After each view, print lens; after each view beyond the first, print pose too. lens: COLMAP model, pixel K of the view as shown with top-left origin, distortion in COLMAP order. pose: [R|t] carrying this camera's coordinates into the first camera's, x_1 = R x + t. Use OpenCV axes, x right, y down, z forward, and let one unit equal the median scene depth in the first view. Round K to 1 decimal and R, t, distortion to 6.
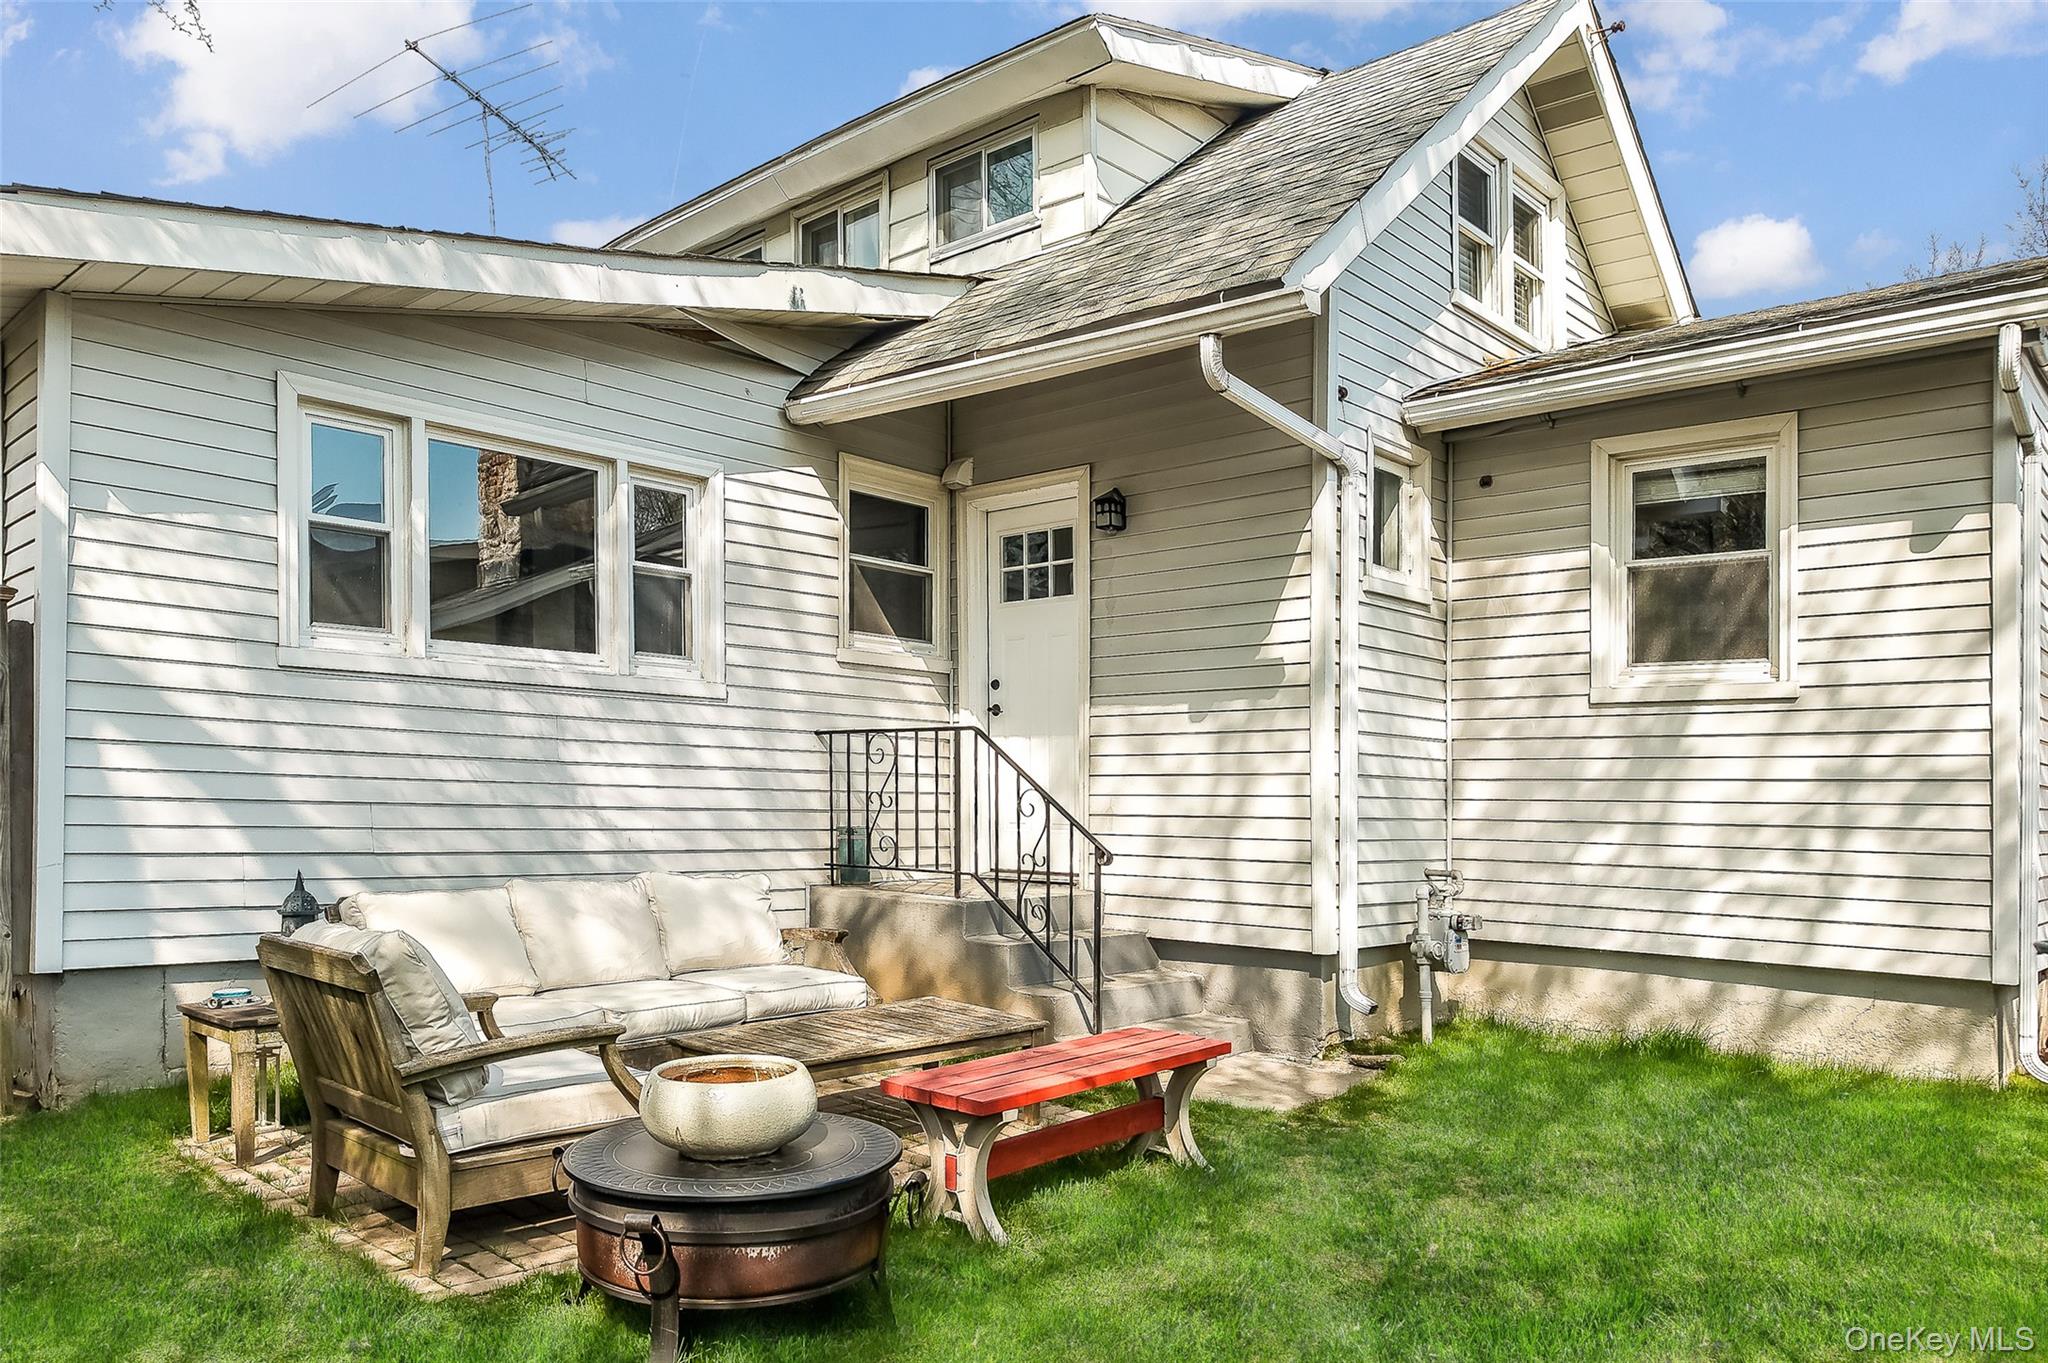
lens RADIAL K [[1488.4, 0, 938.9], [0, 1488.4, 782.8], [0, 0, 1]] dist [-0.004914, -0.000498]
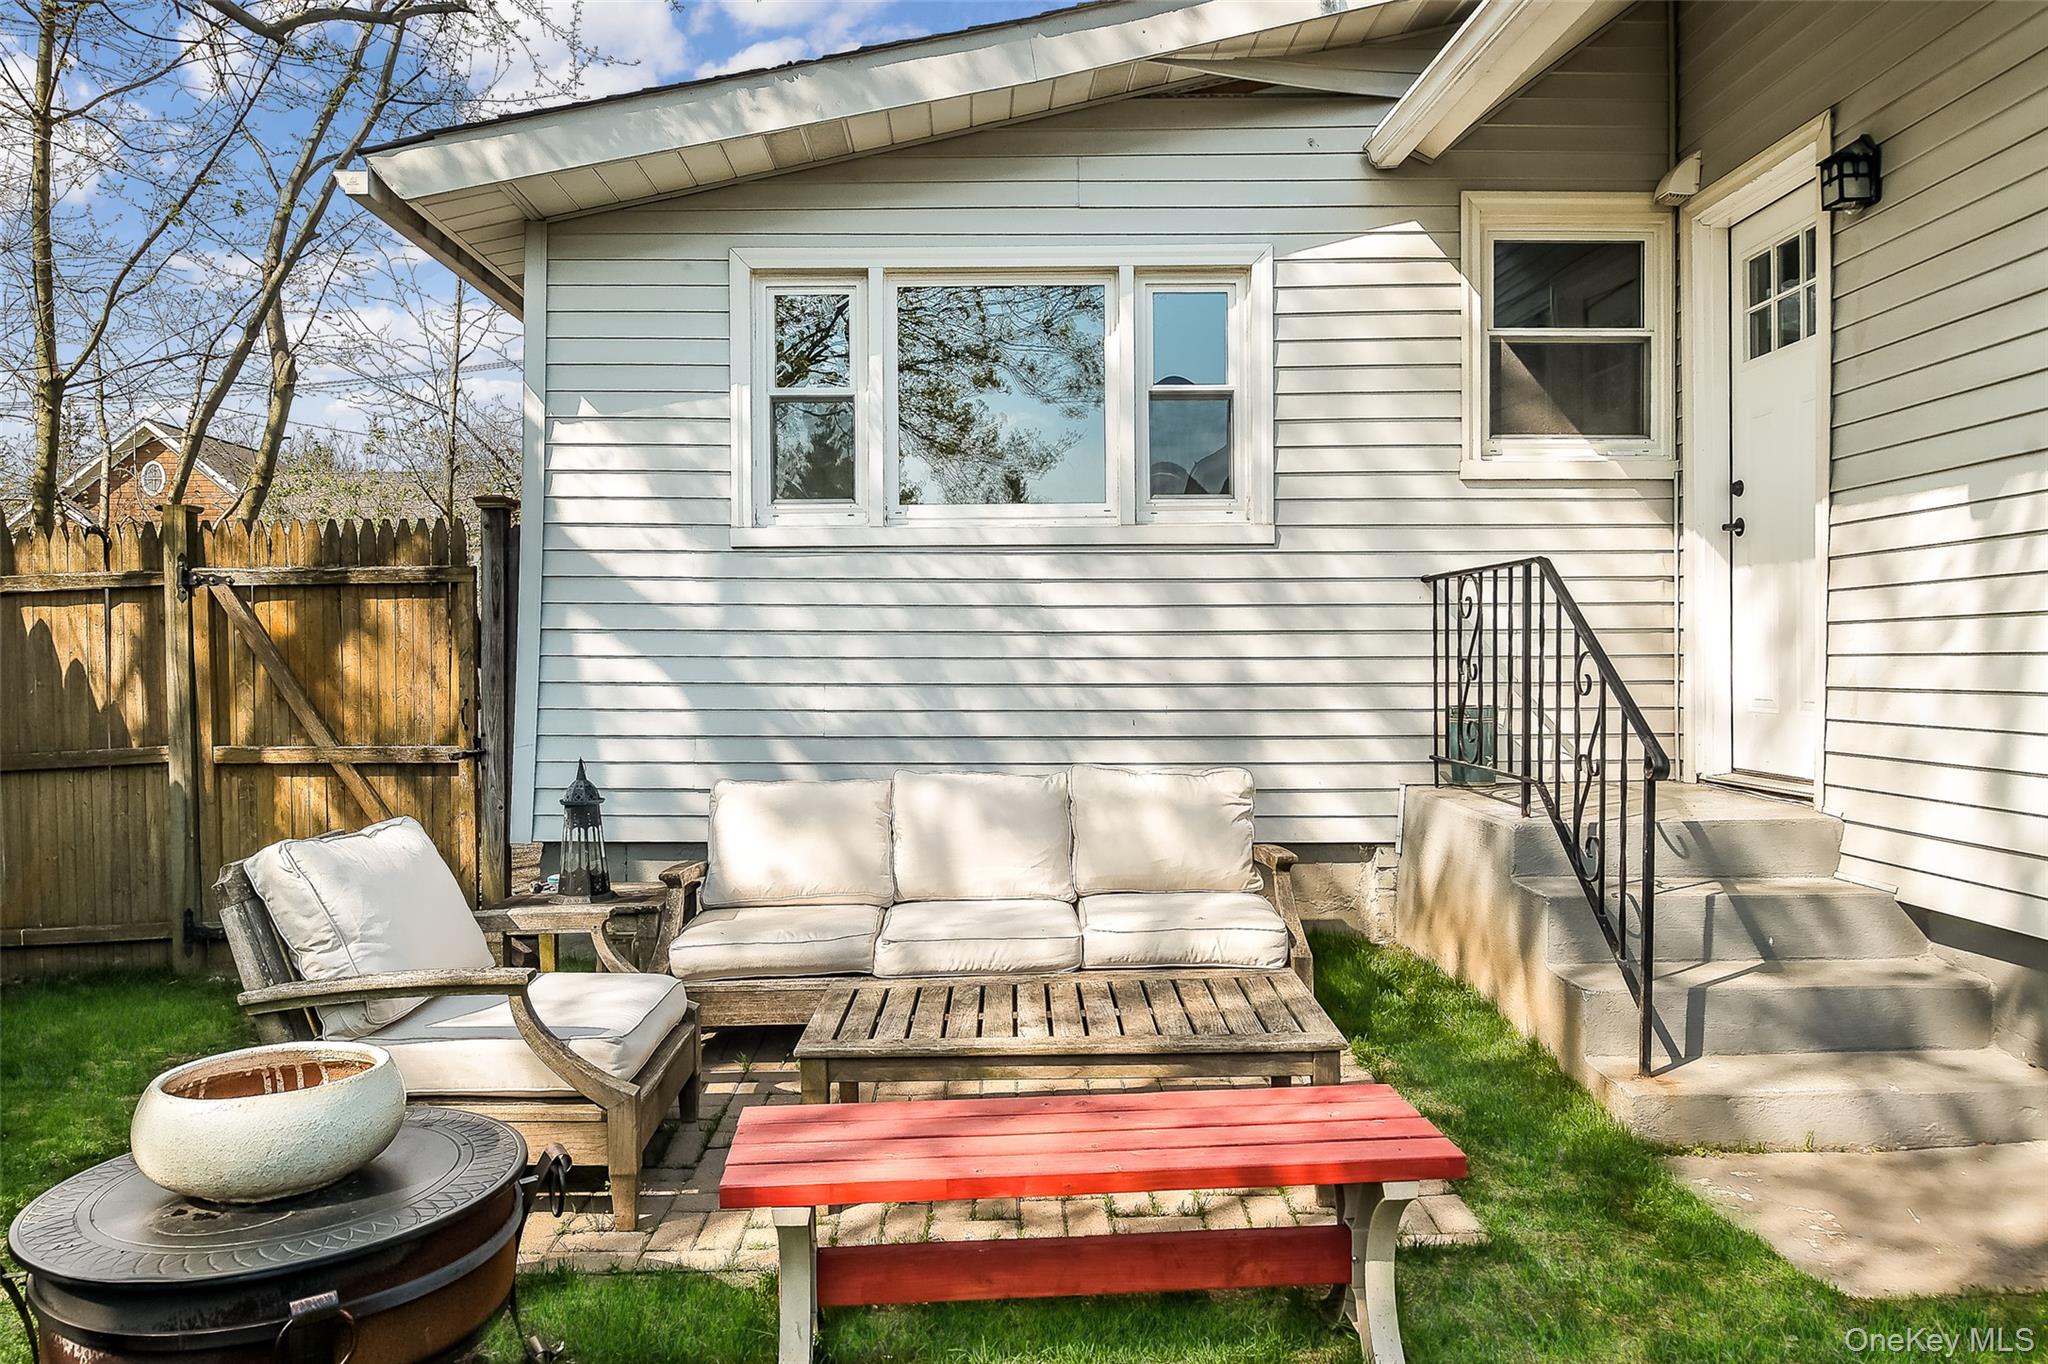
lens RADIAL K [[1423.6, 0, 1024.0], [0, 1423.6, 682.0], [0, 0, 1]] dist [-0.005978, -0.003029]
pose [[0.703155, -0.008272, -0.710989, 0.300834], [0.027124, 0.999517, 0.015196, 0.001545], [0.710519, -0.029970, 0.703039, 0.383152]]
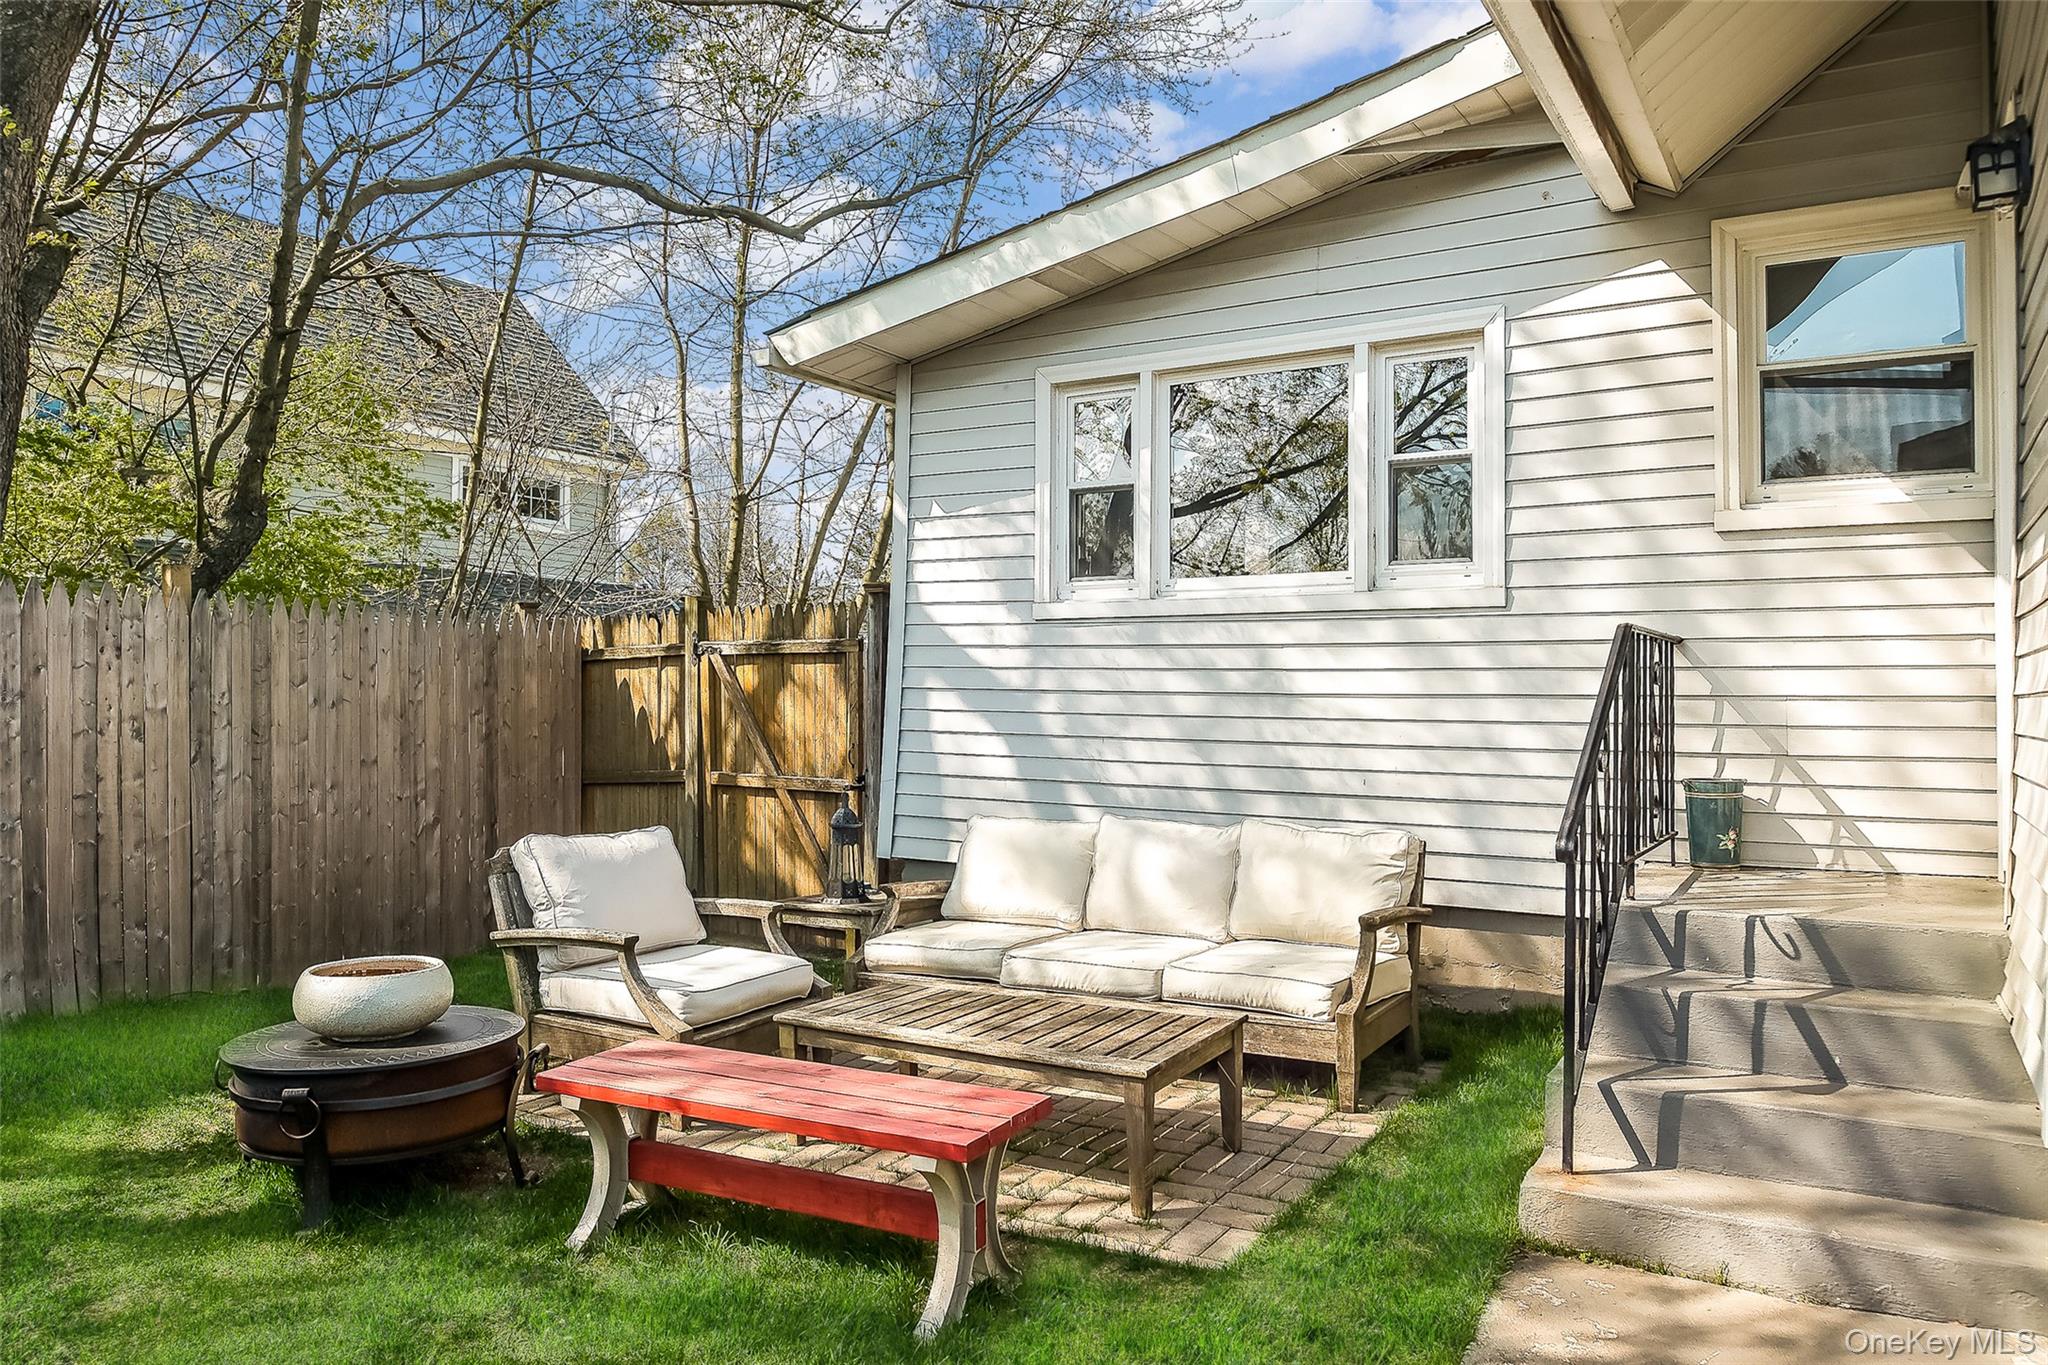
lens RADIAL K [[1423.6, 0, 1024.0], [0, 1423.6, 682.5], [0, 0, 1]] dist [-0.005978, -0.003029]
pose [[0.227254, -0.027101, -0.973458, 0.527133], [0.010667, 0.999622, -0.025339, -0.000764], [0.973777, -0.004625, 0.227457, 0.600888]]
